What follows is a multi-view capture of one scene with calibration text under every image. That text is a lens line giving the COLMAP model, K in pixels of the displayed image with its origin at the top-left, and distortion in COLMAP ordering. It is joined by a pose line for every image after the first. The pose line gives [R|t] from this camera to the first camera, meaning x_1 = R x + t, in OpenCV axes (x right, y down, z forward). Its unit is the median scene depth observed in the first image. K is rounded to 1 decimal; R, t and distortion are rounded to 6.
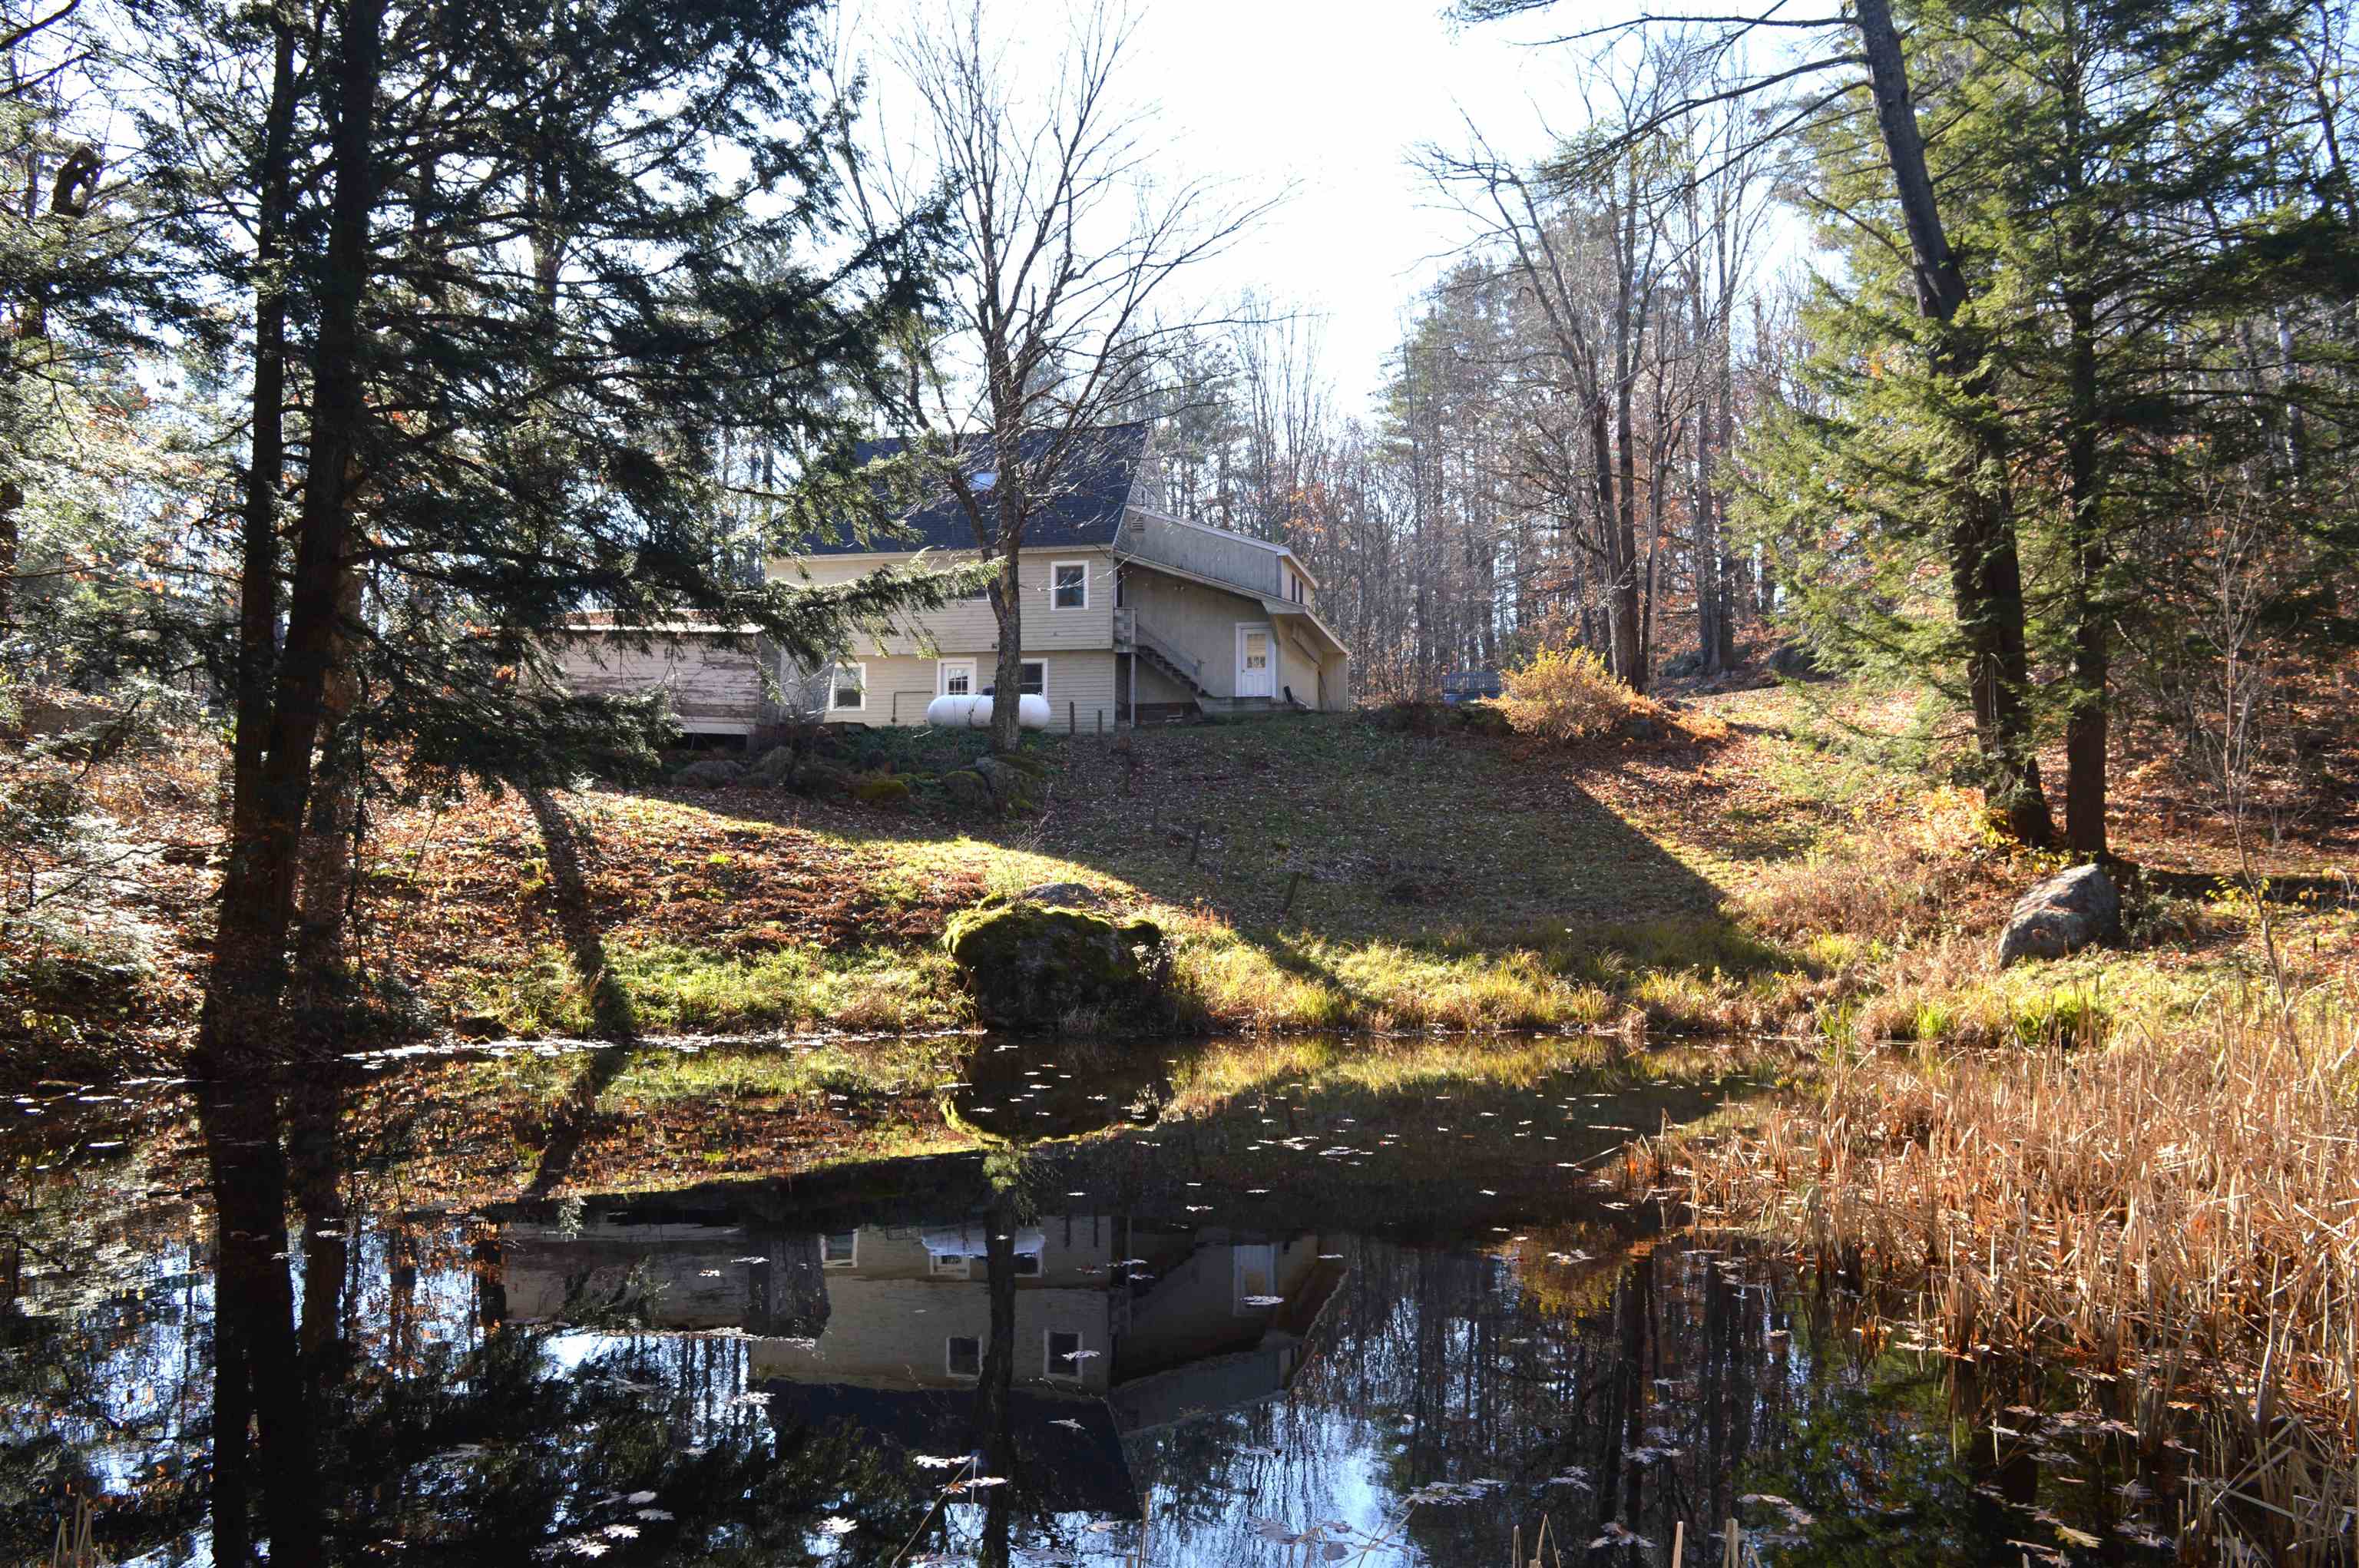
lens RADIAL K [[1871.1, 0, 1143.1], [0, 1871.1, 786.0], [0, 0, 1]] dist [-0.013481, -0.006251]
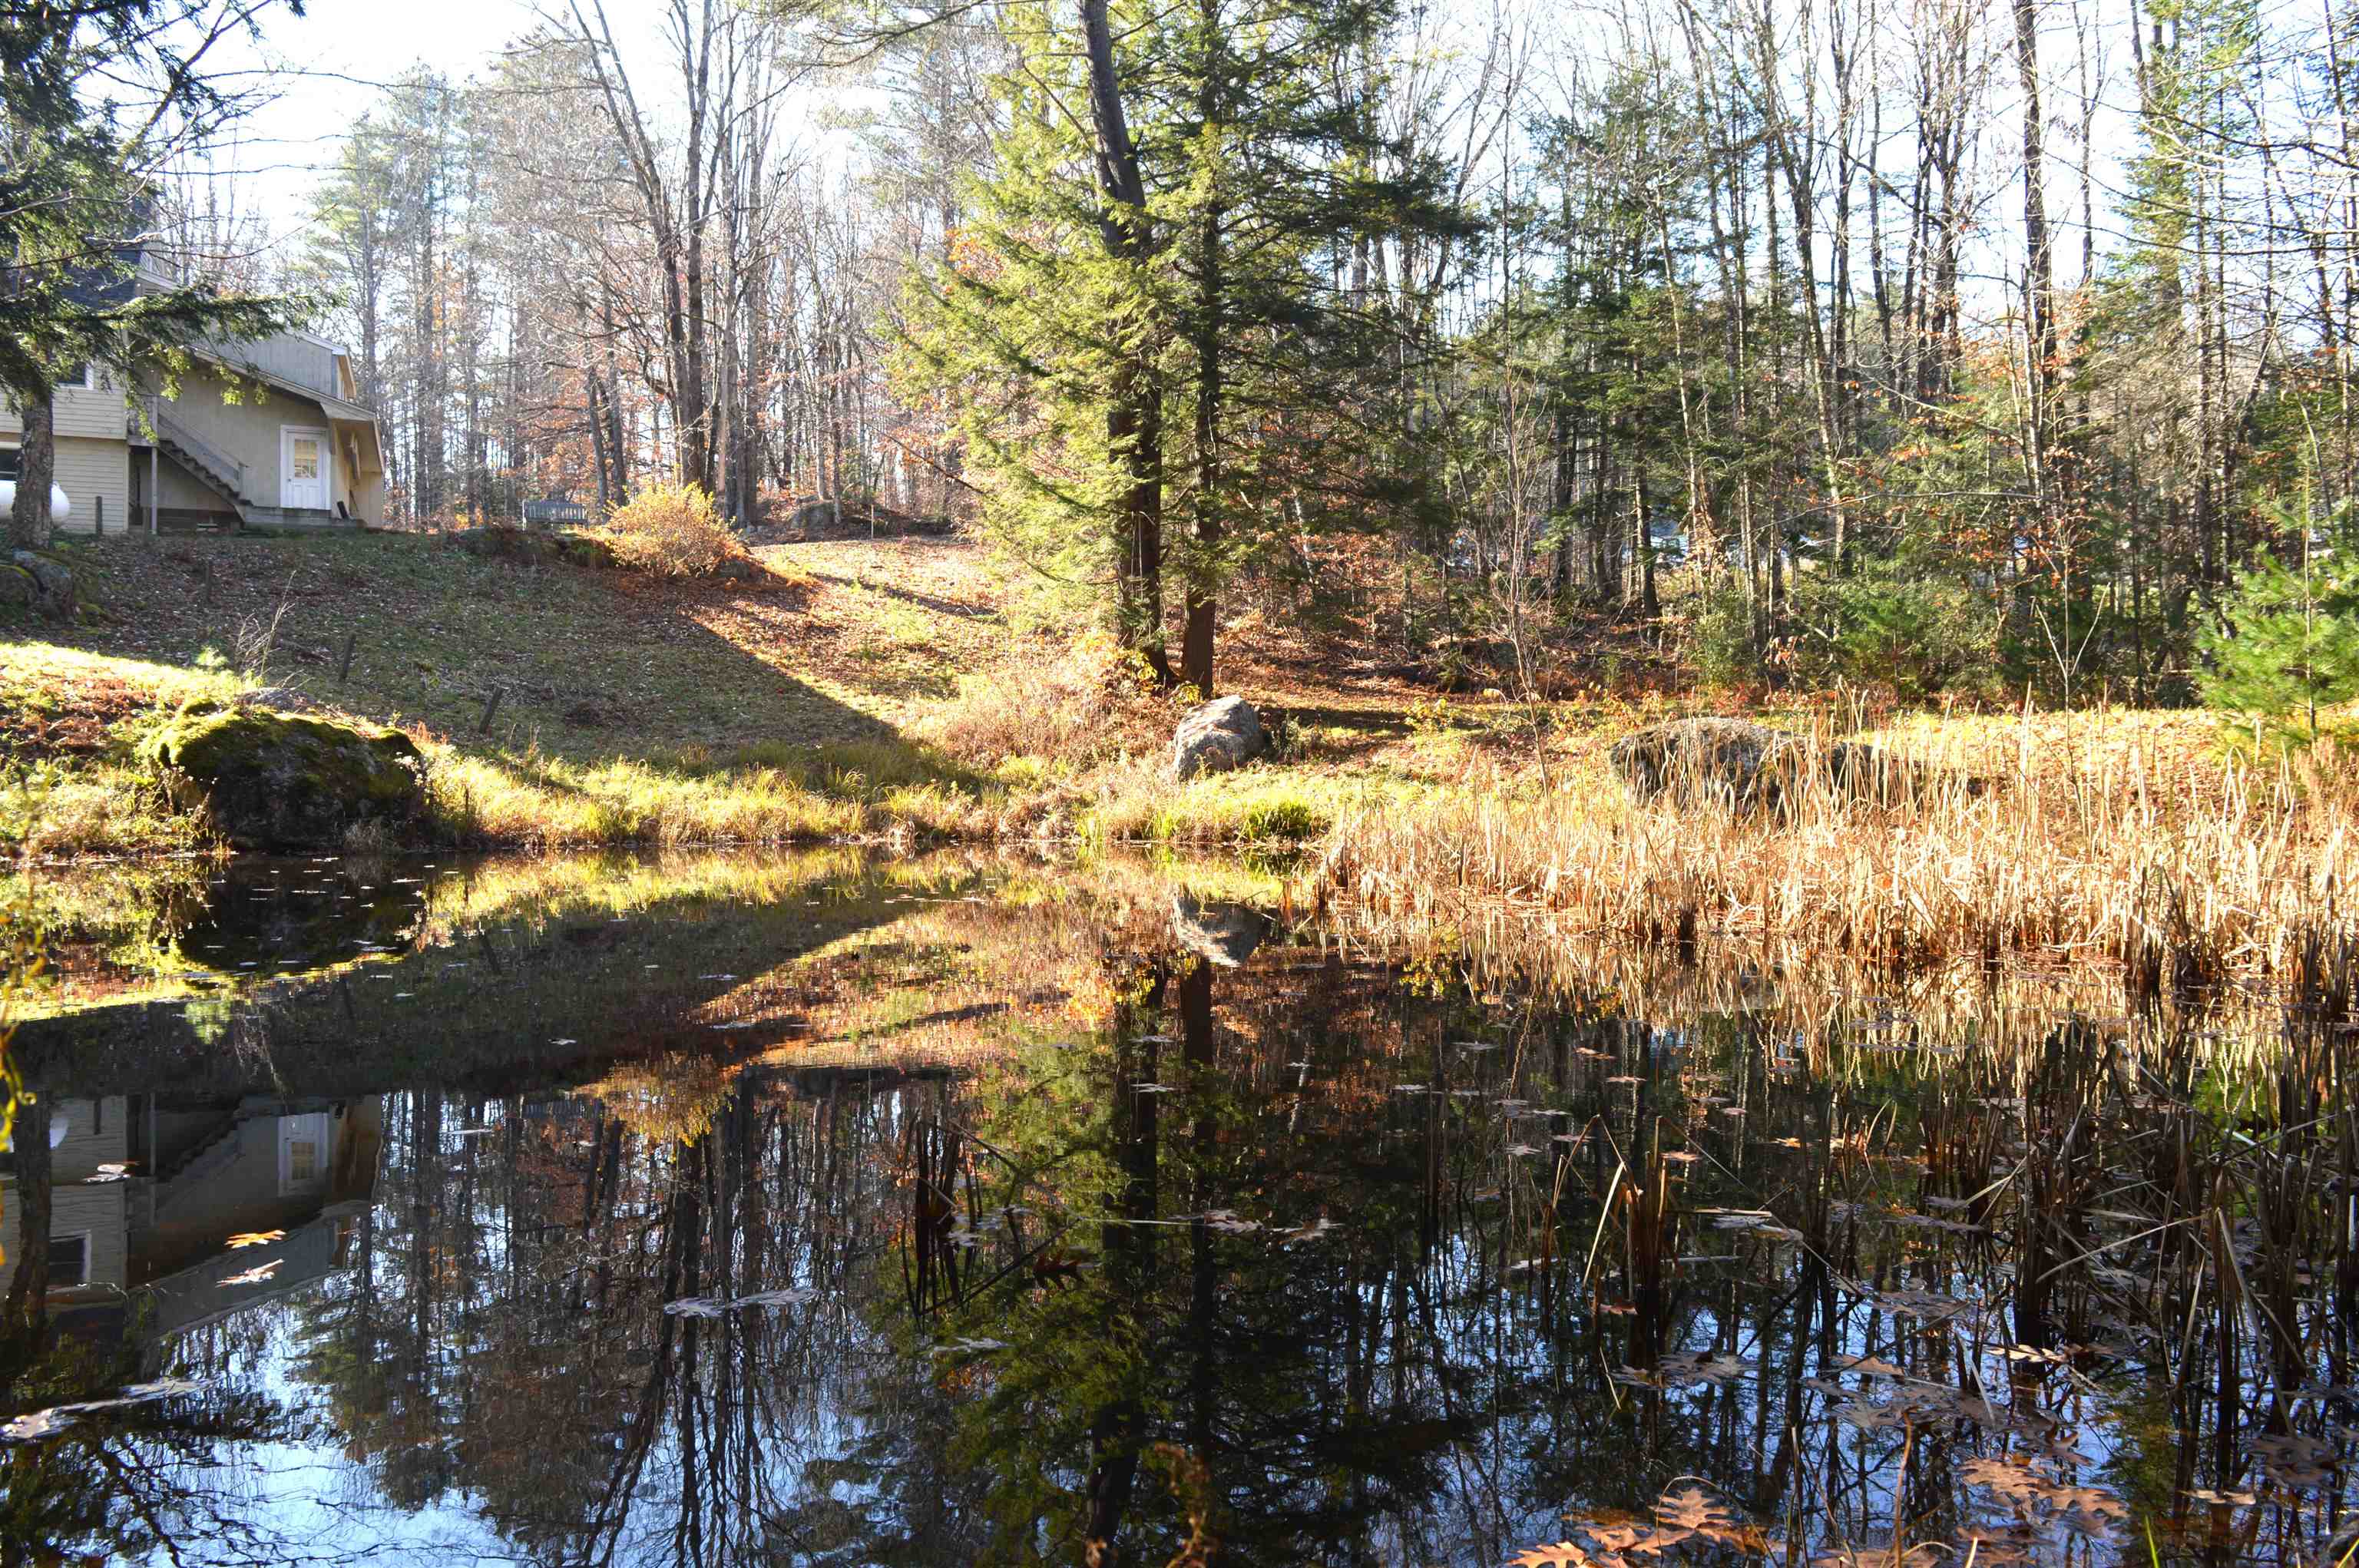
lens RADIAL K [[1871.1, 0, 1143.1], [0, 1871.1, 786.0], [0, 0, 1]] dist [-0.013481, -0.006251]
pose [[0.823767, -0.001843, 0.566926, -0.192853], [-0.037086, 0.997678, 0.057131, 0.030629], [-0.565714, -0.068088, 0.821785, 0.049371]]
